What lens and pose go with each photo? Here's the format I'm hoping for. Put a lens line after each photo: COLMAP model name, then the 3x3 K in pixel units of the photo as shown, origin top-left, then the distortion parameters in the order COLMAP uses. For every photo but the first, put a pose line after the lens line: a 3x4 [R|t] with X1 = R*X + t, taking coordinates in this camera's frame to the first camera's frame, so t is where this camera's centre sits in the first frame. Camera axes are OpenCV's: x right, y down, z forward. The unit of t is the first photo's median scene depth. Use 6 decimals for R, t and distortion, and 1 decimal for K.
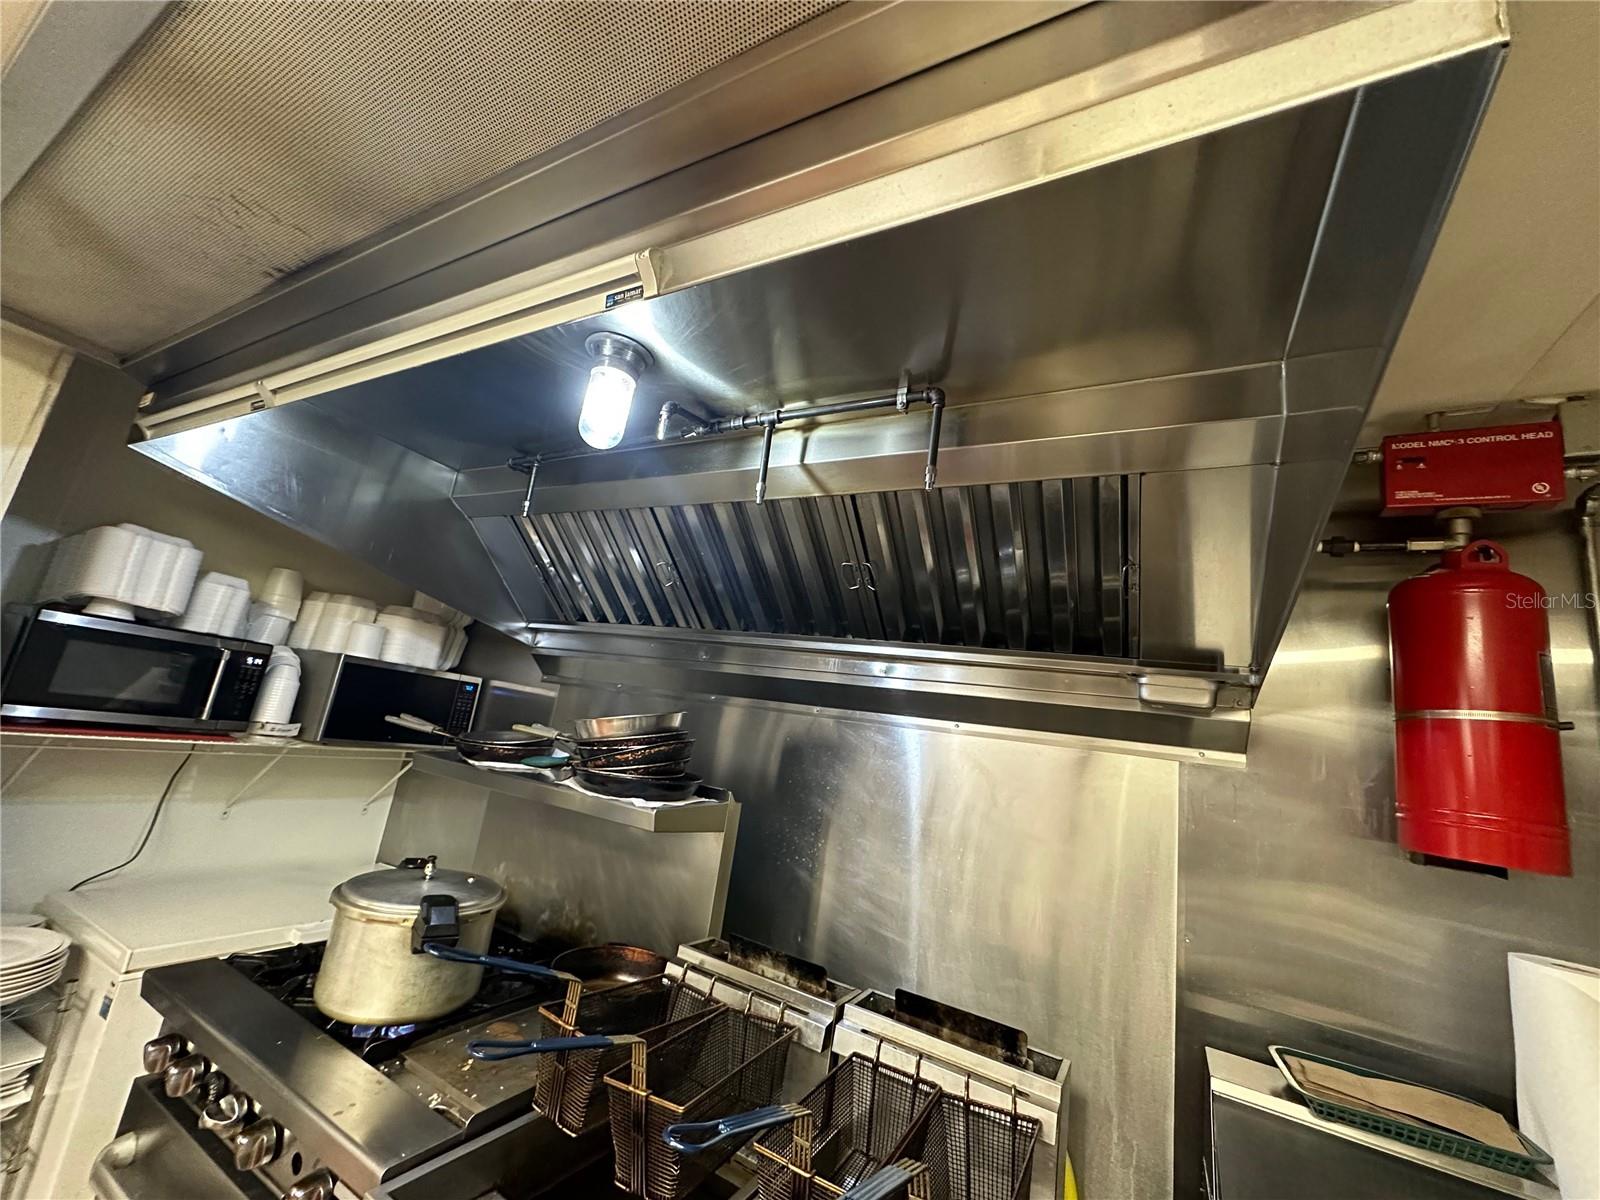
lens RADIAL K [[641.5, 0, 795.8], [0, 641.5, 592.5], [0, 0, 1]] dist [-0.002898, 0.000486]
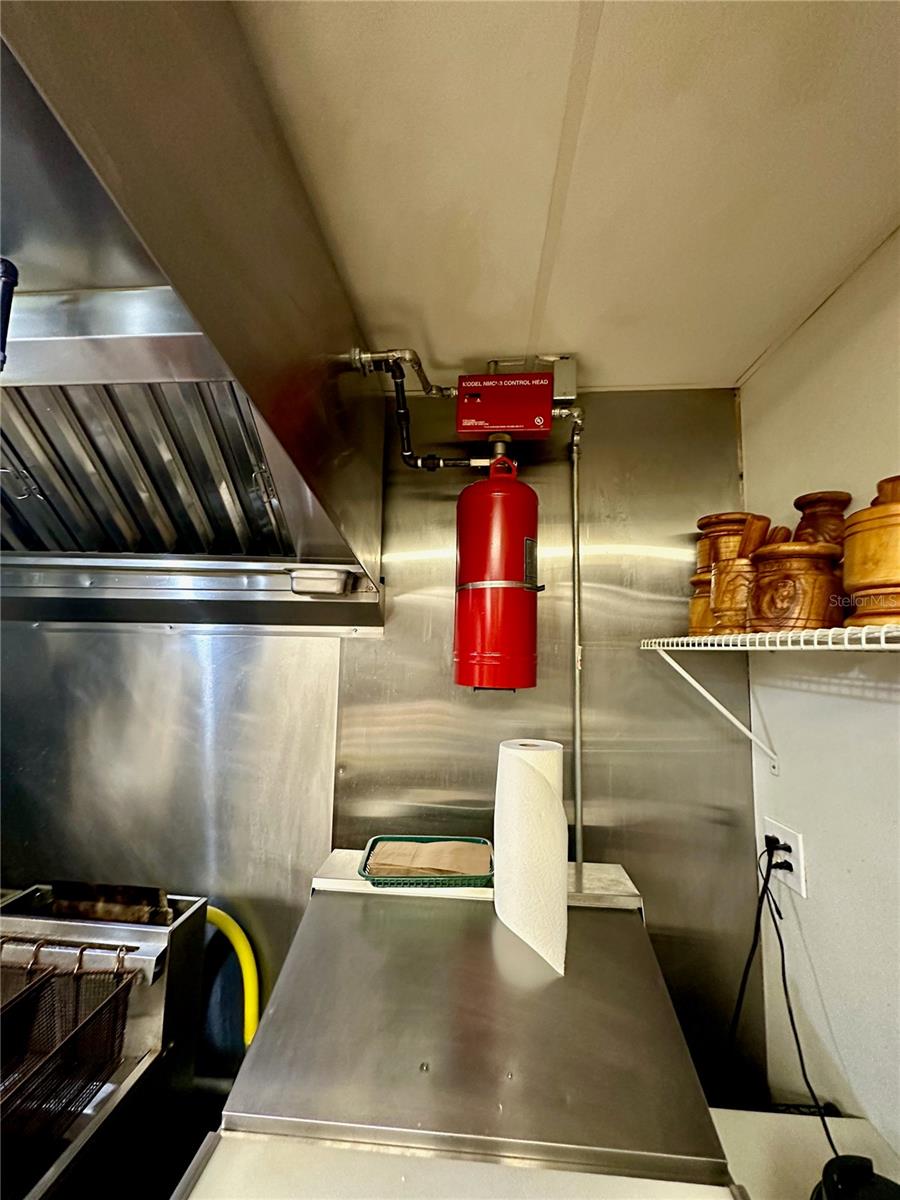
lens RADIAL K [[481.1, 0, 447.6], [0, 481.1, 594.3], [0, 0, 1]] dist [-0.002898, 0.000486]
pose [[0.902382, -0.073946, 0.424544, 0.458426], [0.011995, 0.989096, 0.146781, 0.050681], [-0.430769, -0.127360, 0.893430, 0.085345]]
